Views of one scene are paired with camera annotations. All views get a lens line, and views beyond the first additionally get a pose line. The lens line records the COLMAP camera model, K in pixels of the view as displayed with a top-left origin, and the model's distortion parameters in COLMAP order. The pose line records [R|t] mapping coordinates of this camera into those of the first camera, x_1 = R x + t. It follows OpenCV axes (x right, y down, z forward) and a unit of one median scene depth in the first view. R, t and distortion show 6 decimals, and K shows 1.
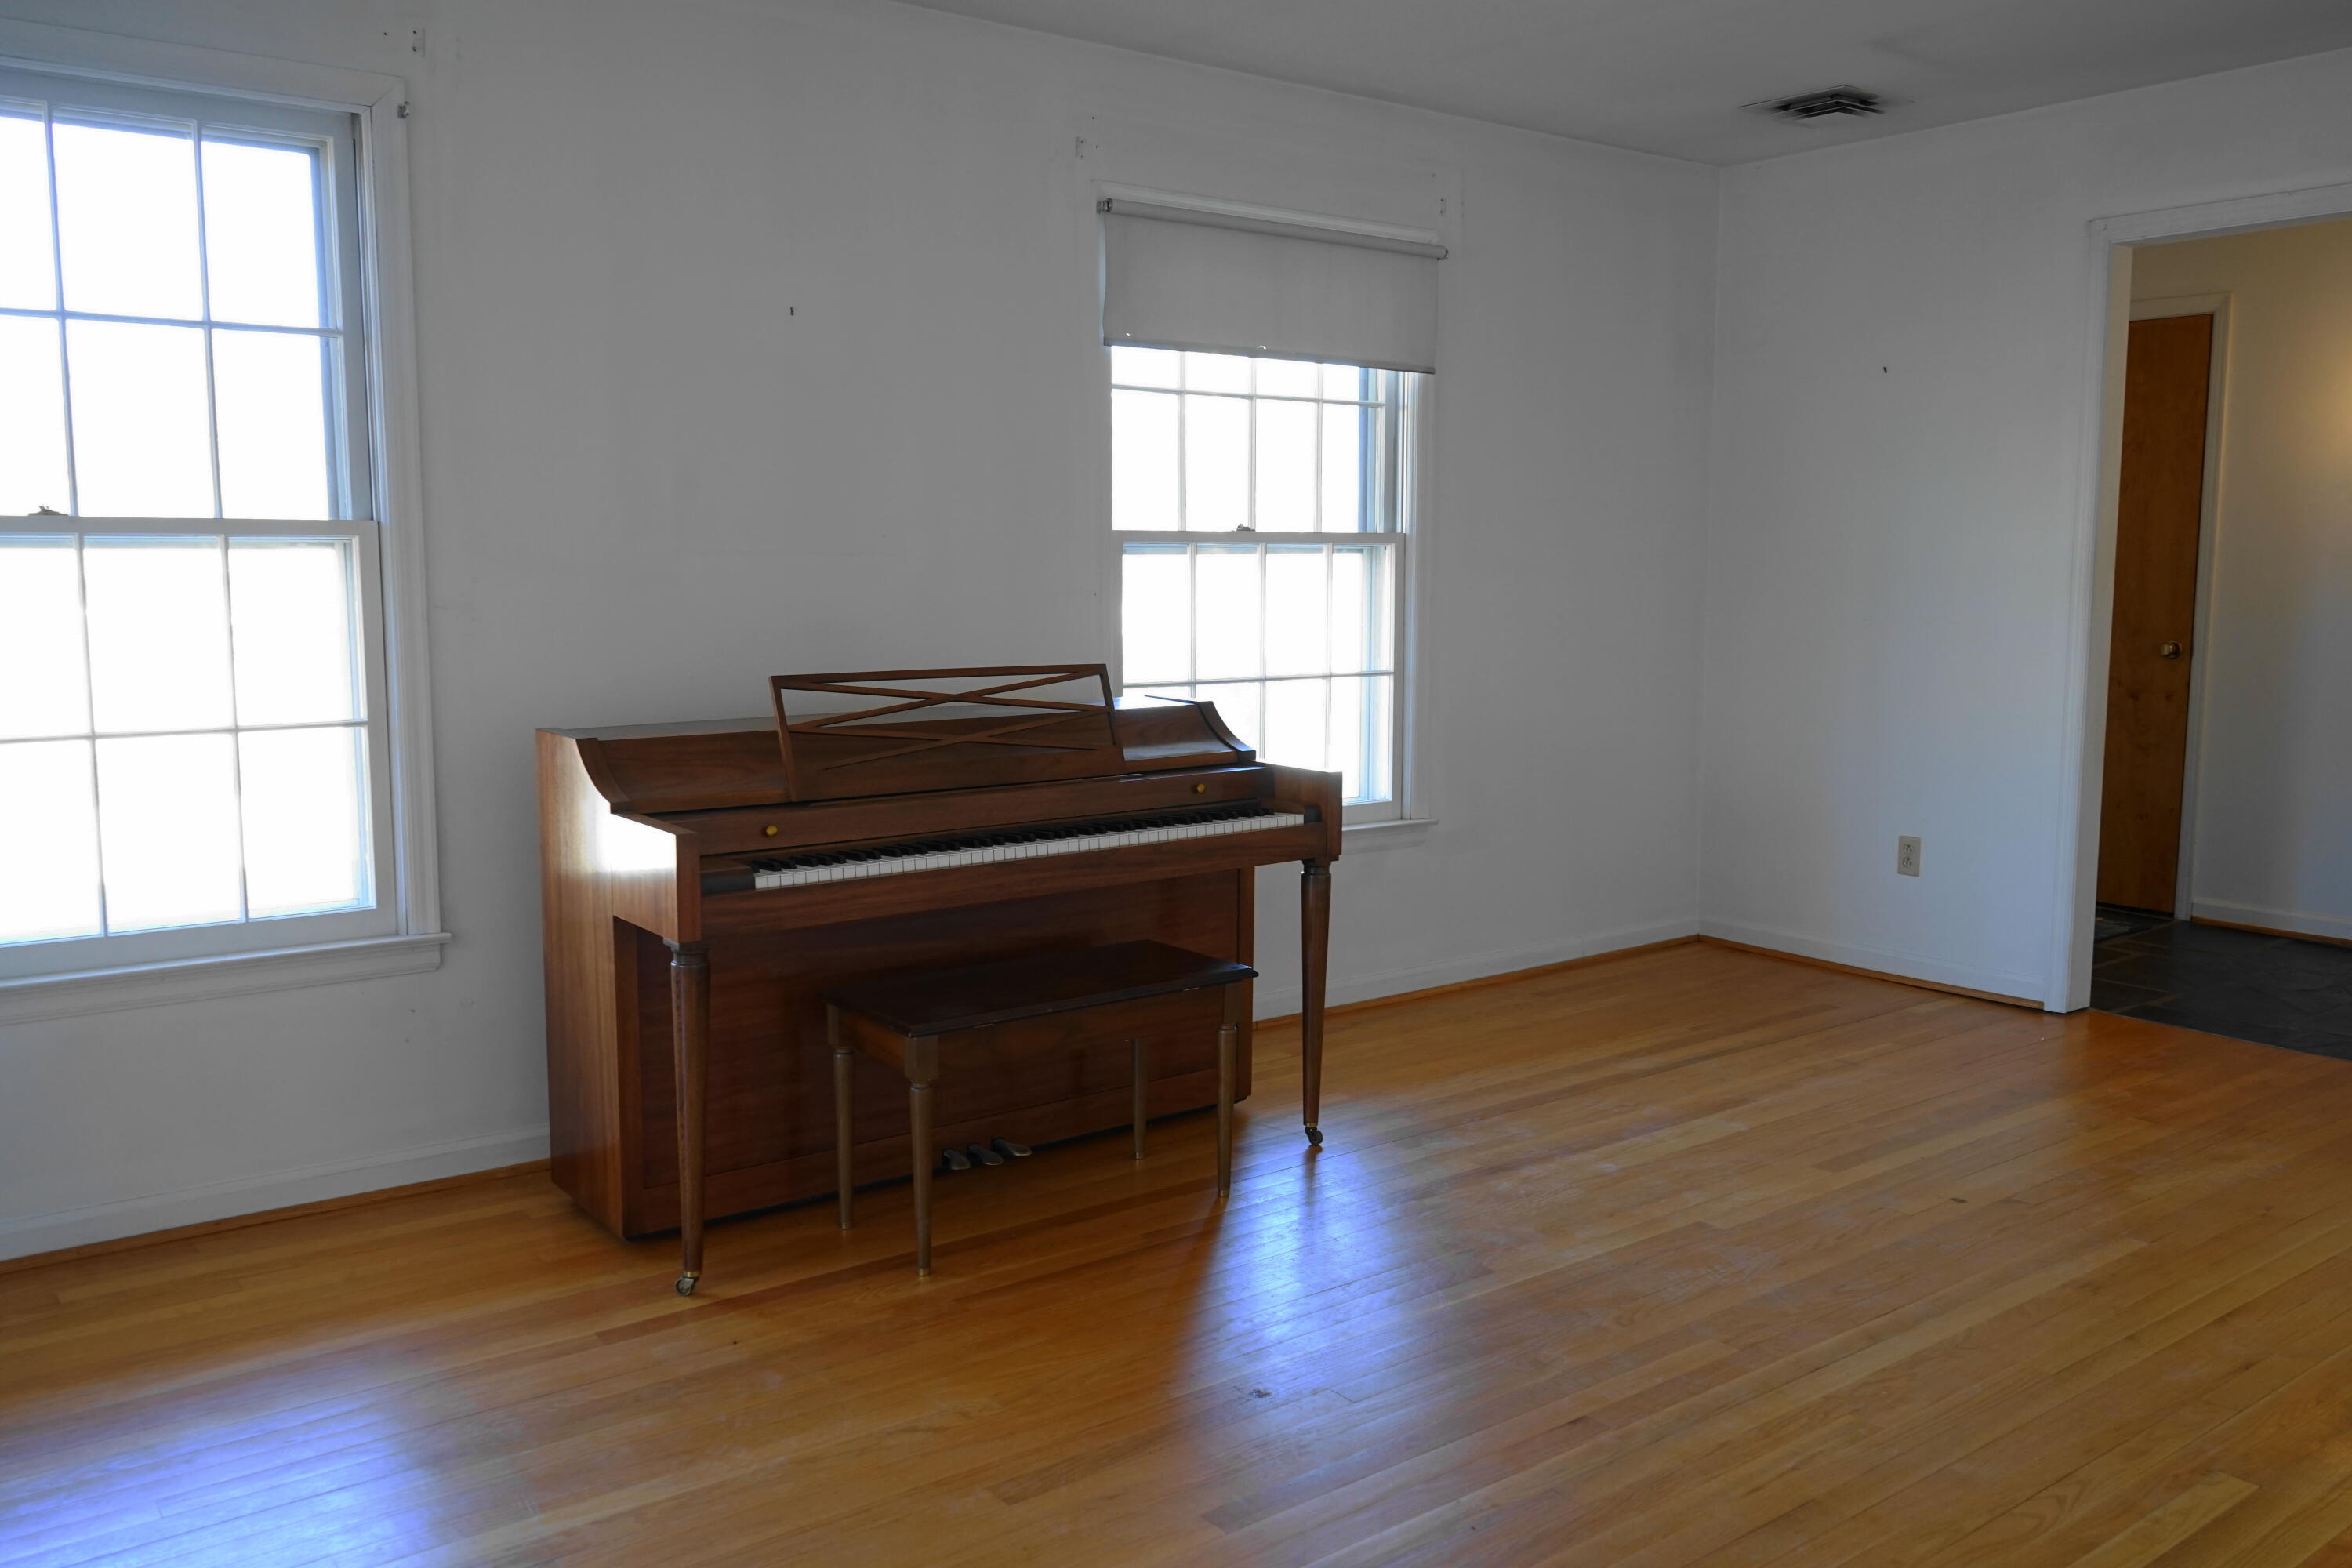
lens RADIAL K [[1874.6, 0, 1186.8], [0, 1874.6, 781.7], [0, 0, 1]] dist [-0.014174, 0.011061]
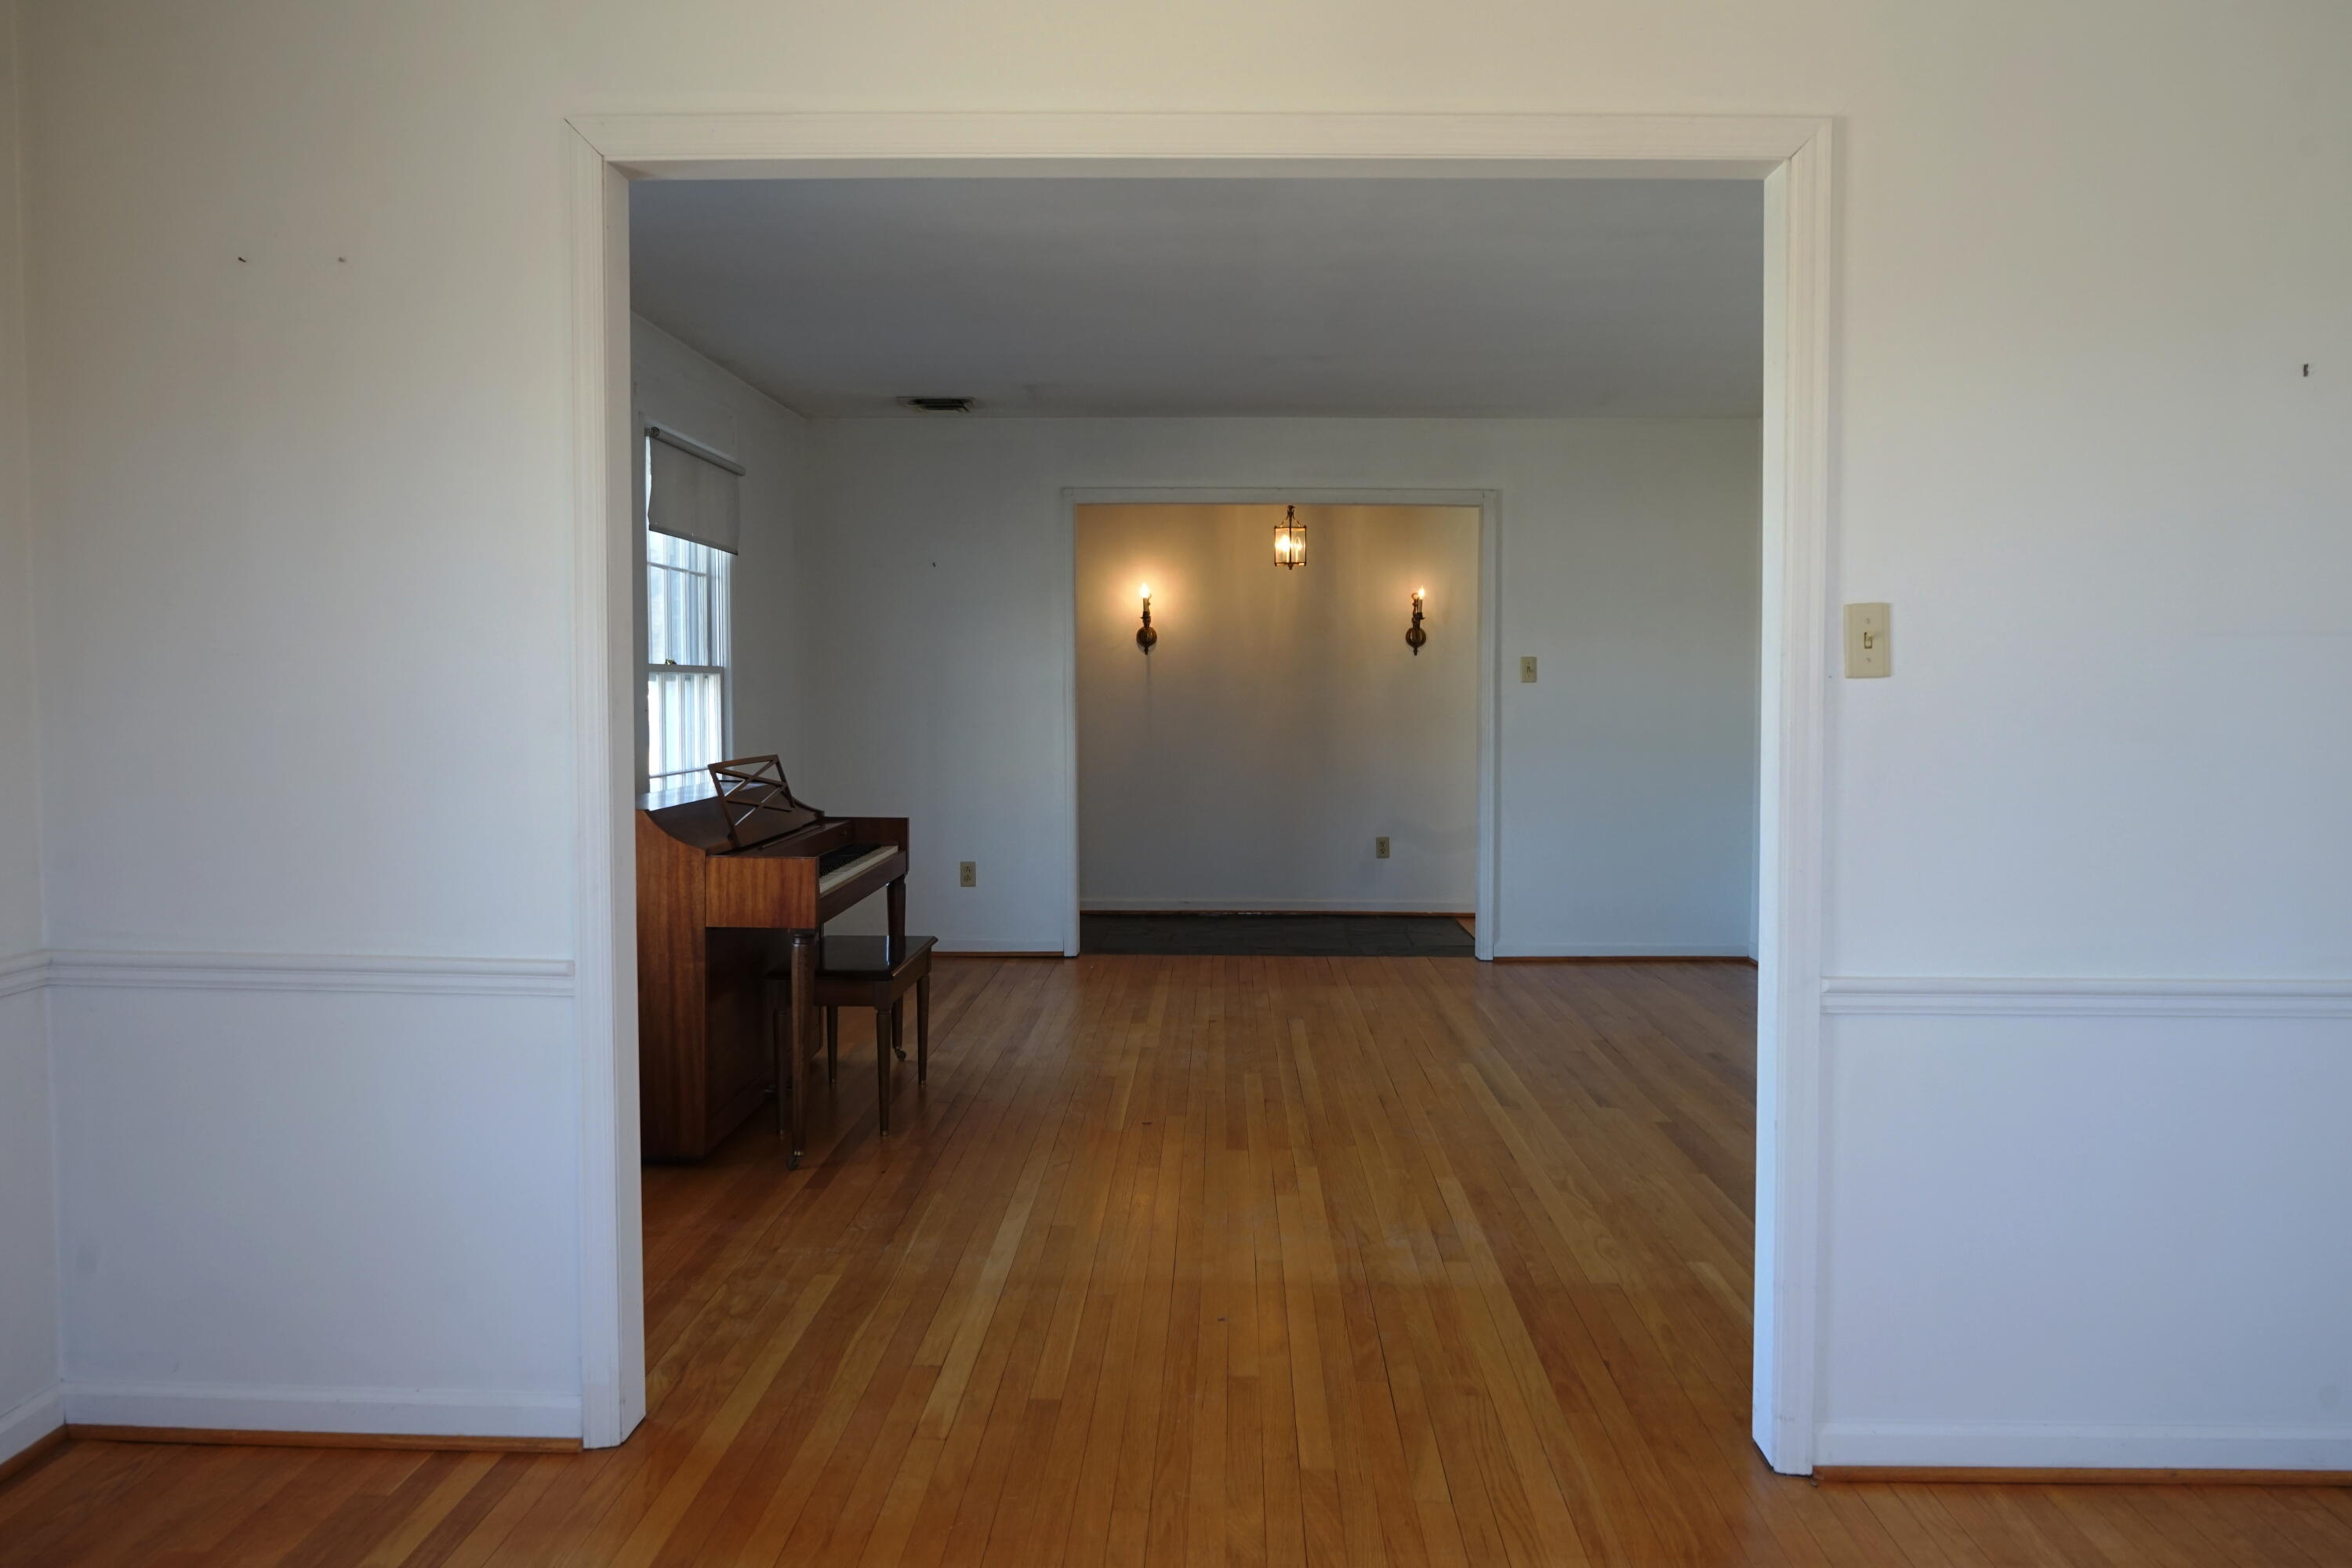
lens RADIAL K [[1874.6, 0, 1186.8], [0, 1874.6, 781.7], [0, 0, 1]] dist [-0.014174, 0.011061]
pose [[0.624538, -0.033629, 0.780270, -0.766332], [0.081809, 0.996393, -0.022536, 0.013550], [-0.776698, 0.077908, 0.625036, -0.138779]]
